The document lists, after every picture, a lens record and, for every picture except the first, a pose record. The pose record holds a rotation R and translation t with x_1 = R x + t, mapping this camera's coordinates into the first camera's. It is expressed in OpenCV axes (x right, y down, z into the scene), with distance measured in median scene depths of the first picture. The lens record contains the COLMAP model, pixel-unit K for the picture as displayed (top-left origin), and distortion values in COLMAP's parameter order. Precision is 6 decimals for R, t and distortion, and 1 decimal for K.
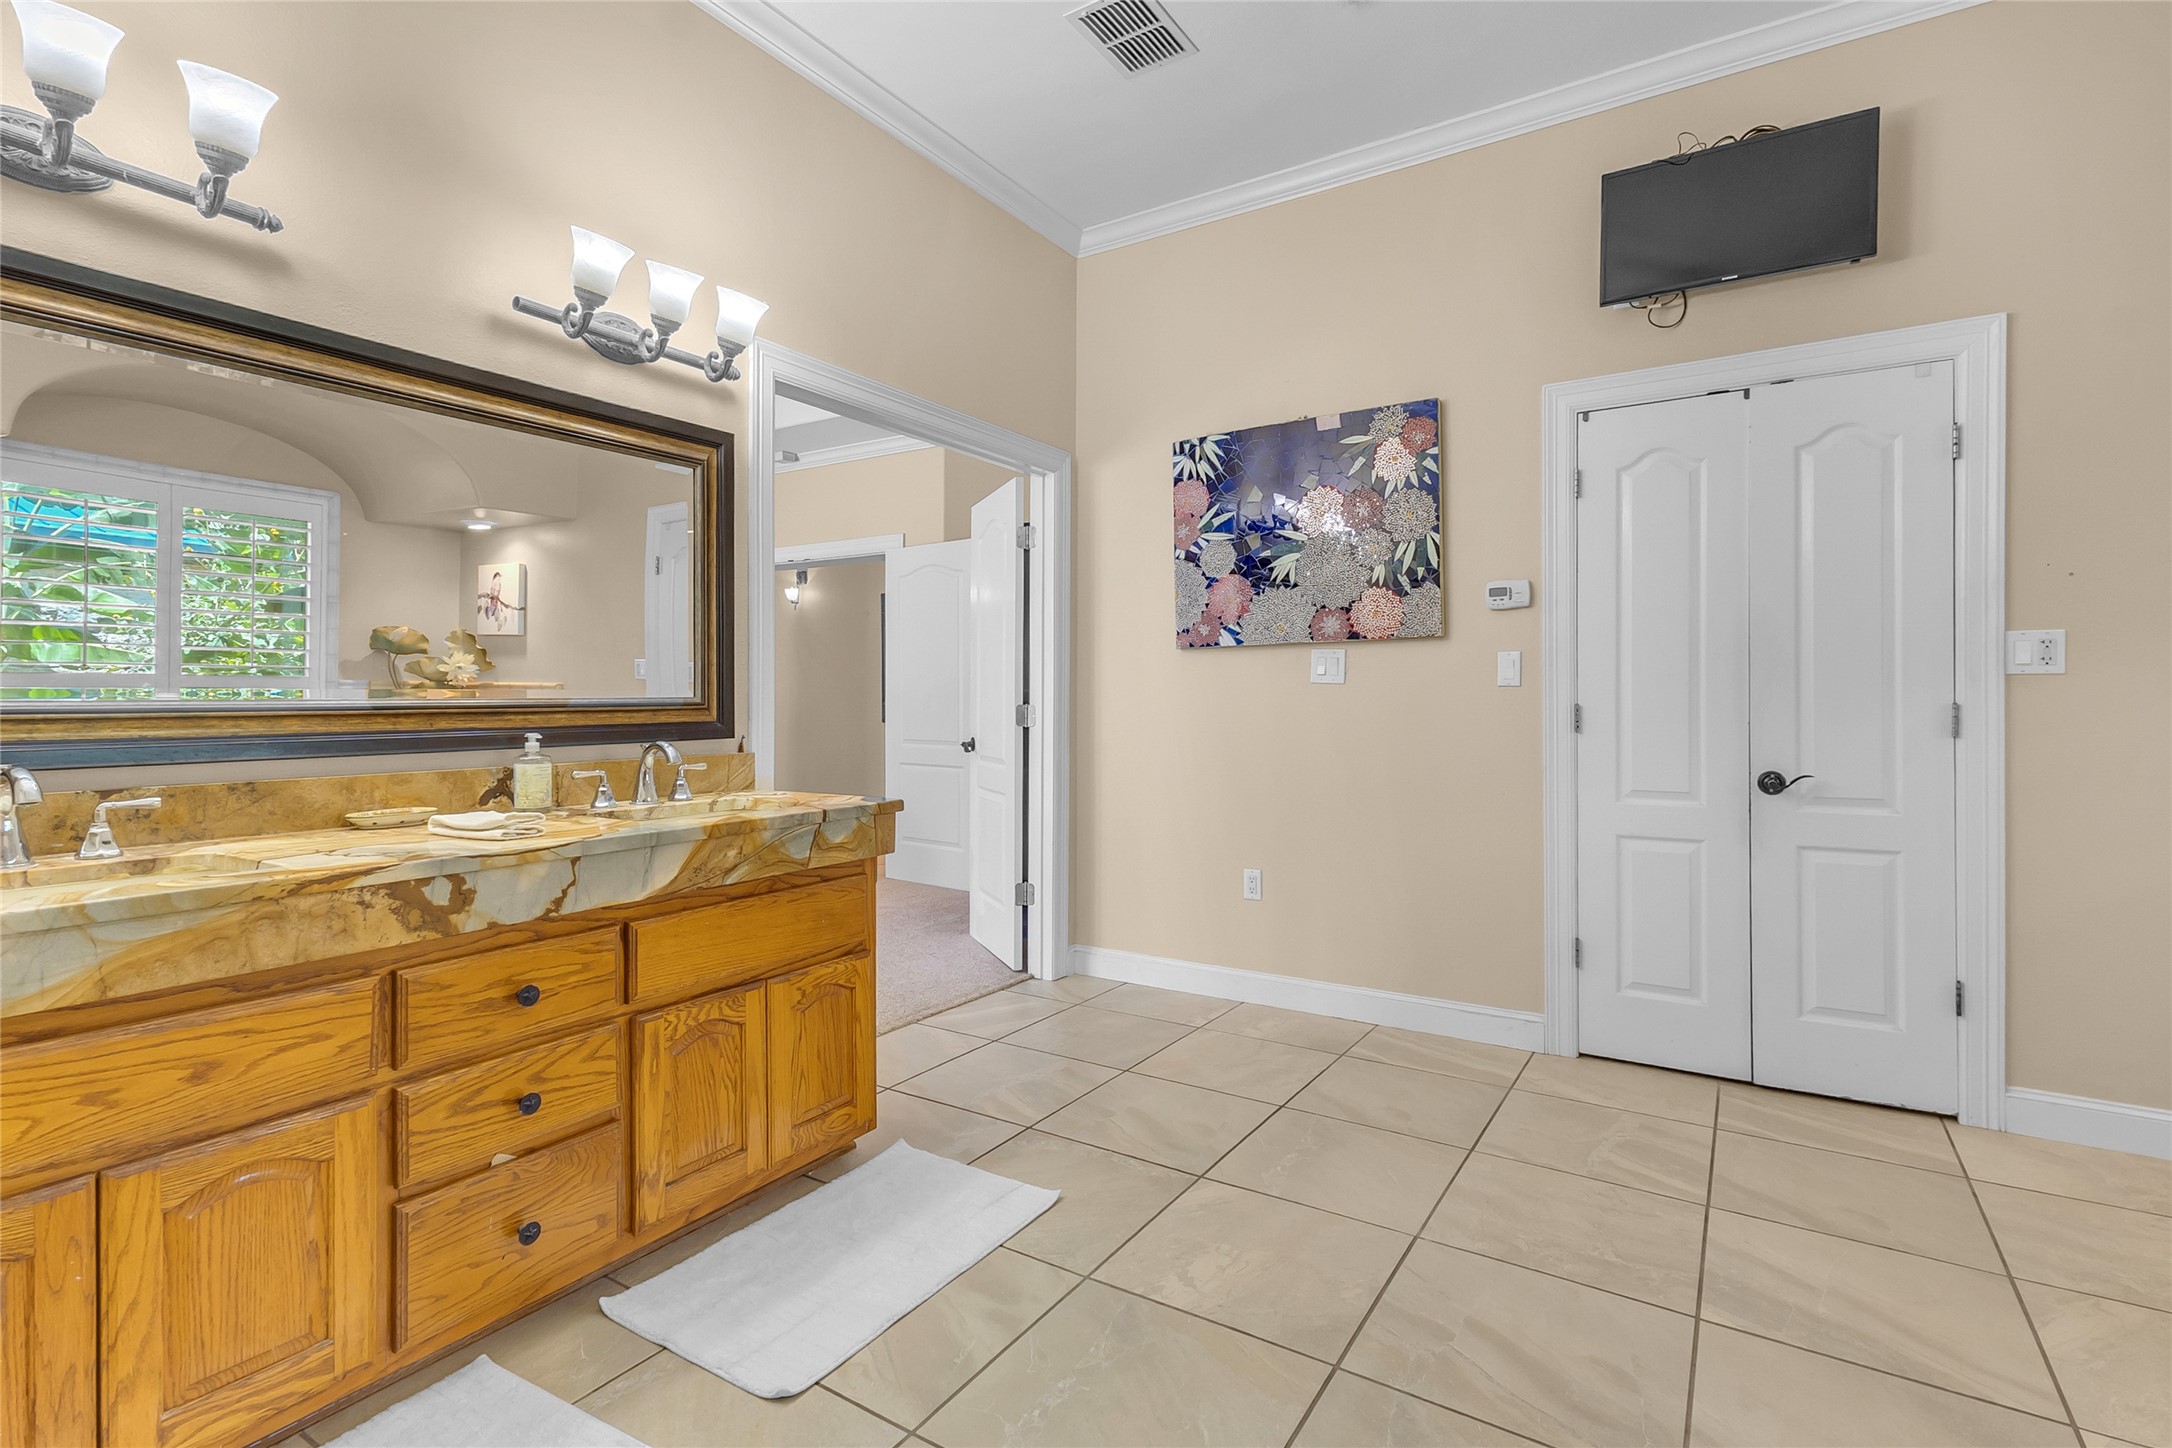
lens RADIAL K [[1030.6, 0, 1085.7], [0, 1030.6, 700.1], [0, 0, 1]] dist [0.017503, -0.000086]
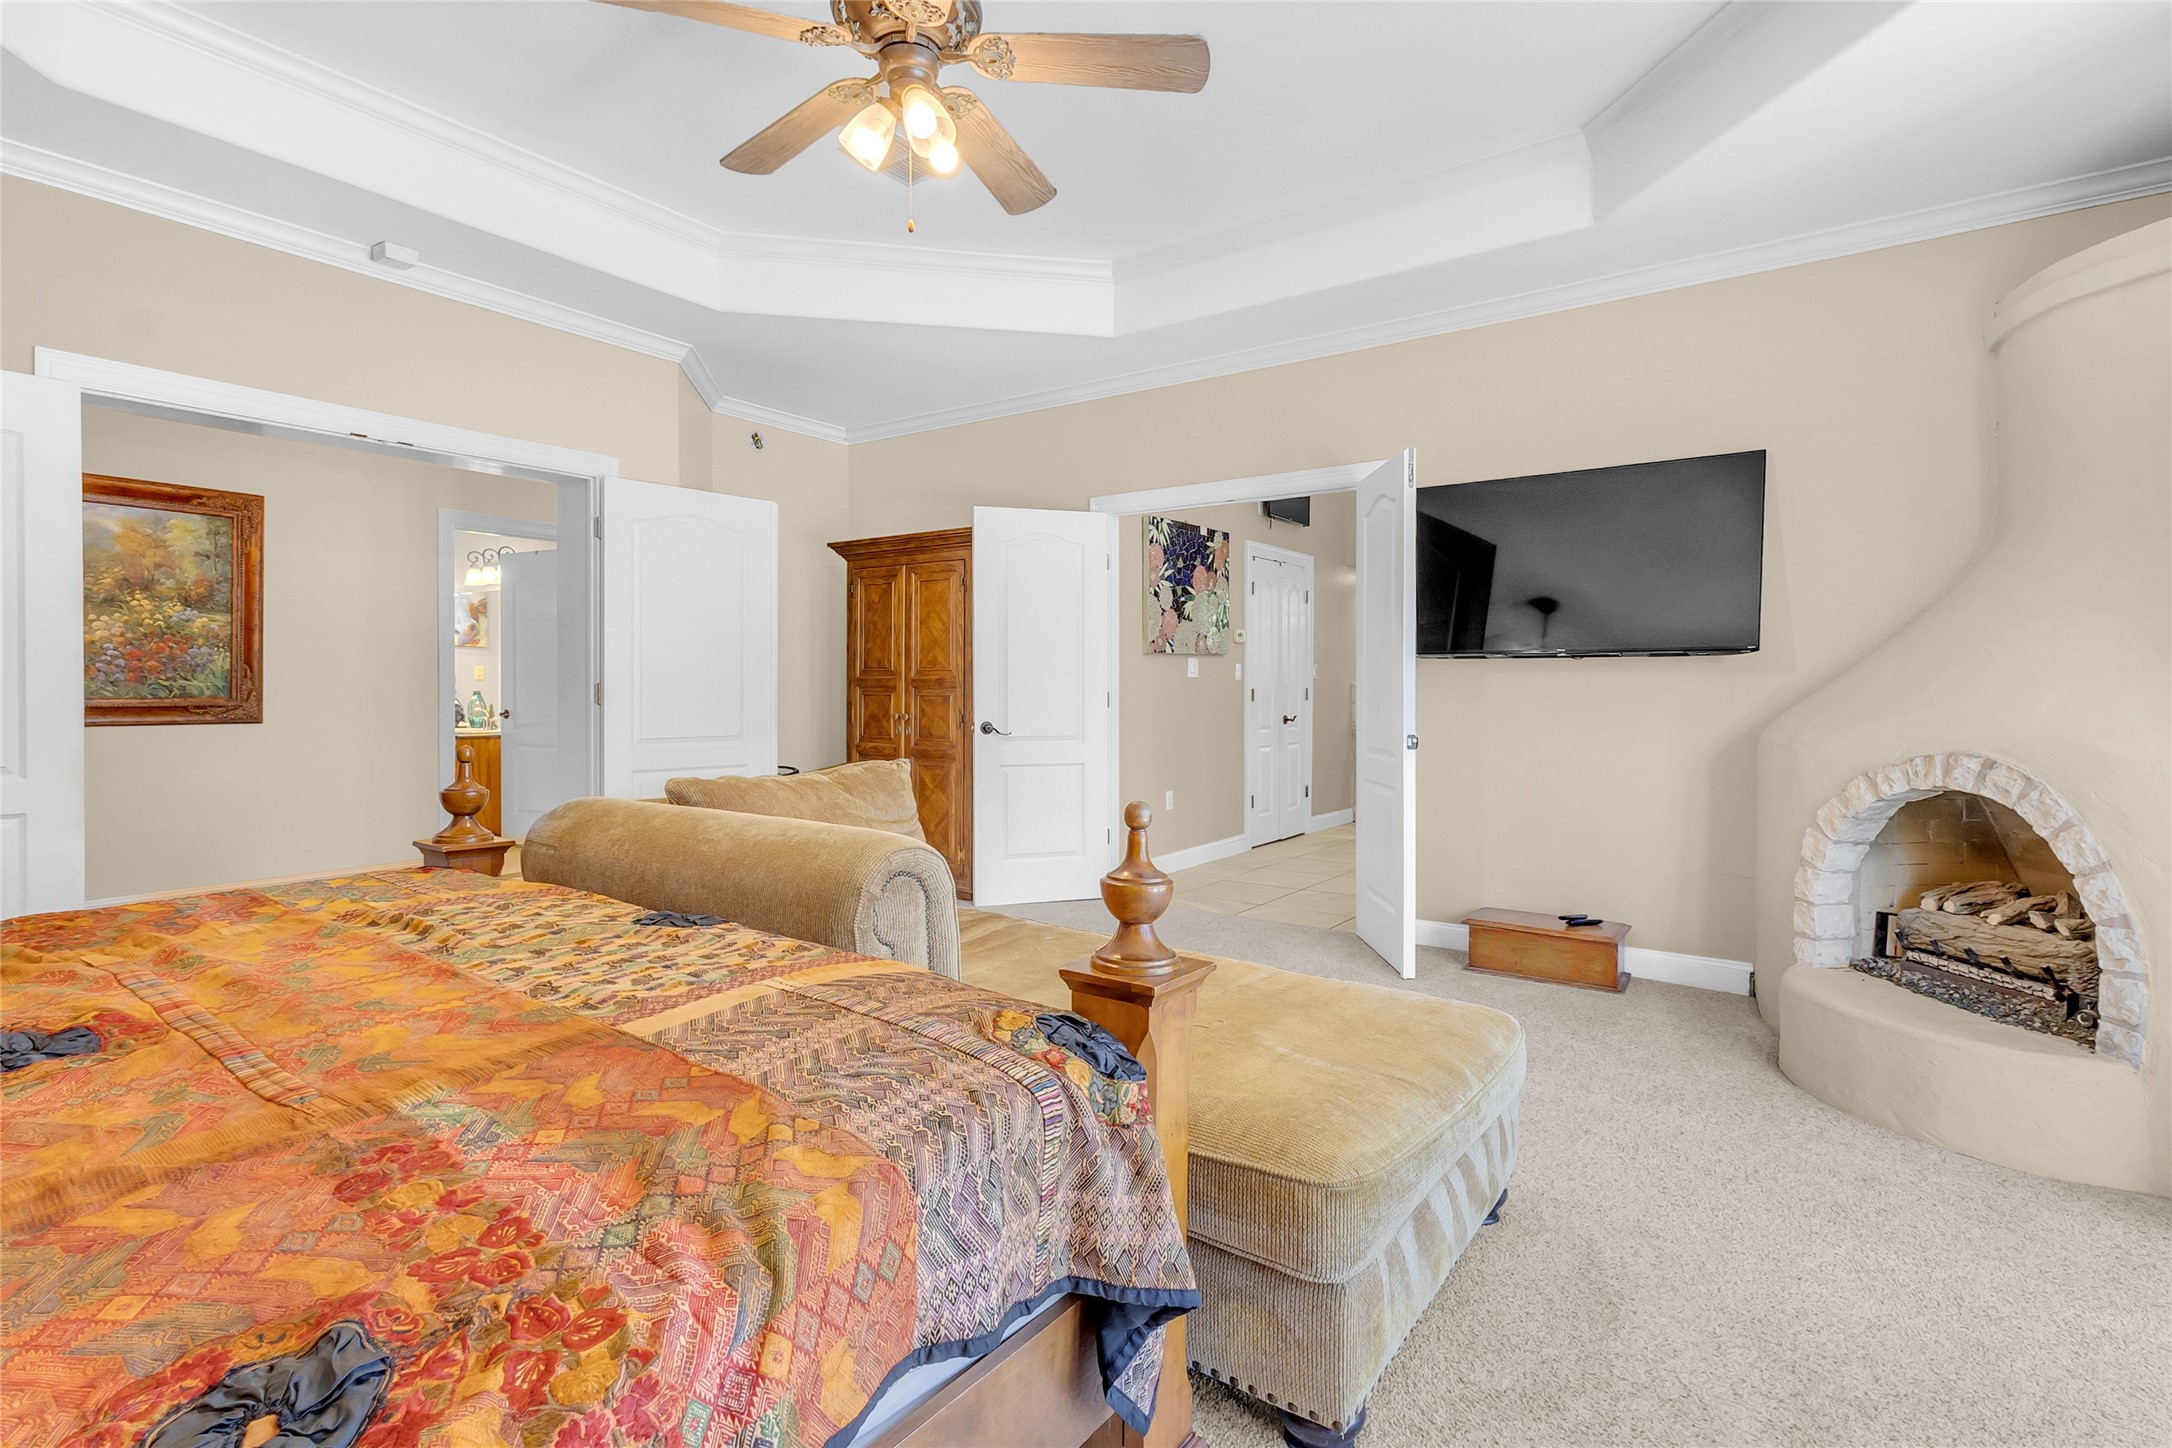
lens RADIAL K [[1030.6, 0, 1086.3], [0, 1030.6, 709.2], [0, 0, 1]] dist [0.017503, -0.000086]
pose [[0.063002, -0.017722, 0.997856, -1.465888], [0.000703, 0.999843, 0.017713, 0.006009], [-0.998013, -0.000415, 0.063004, 1.024760]]
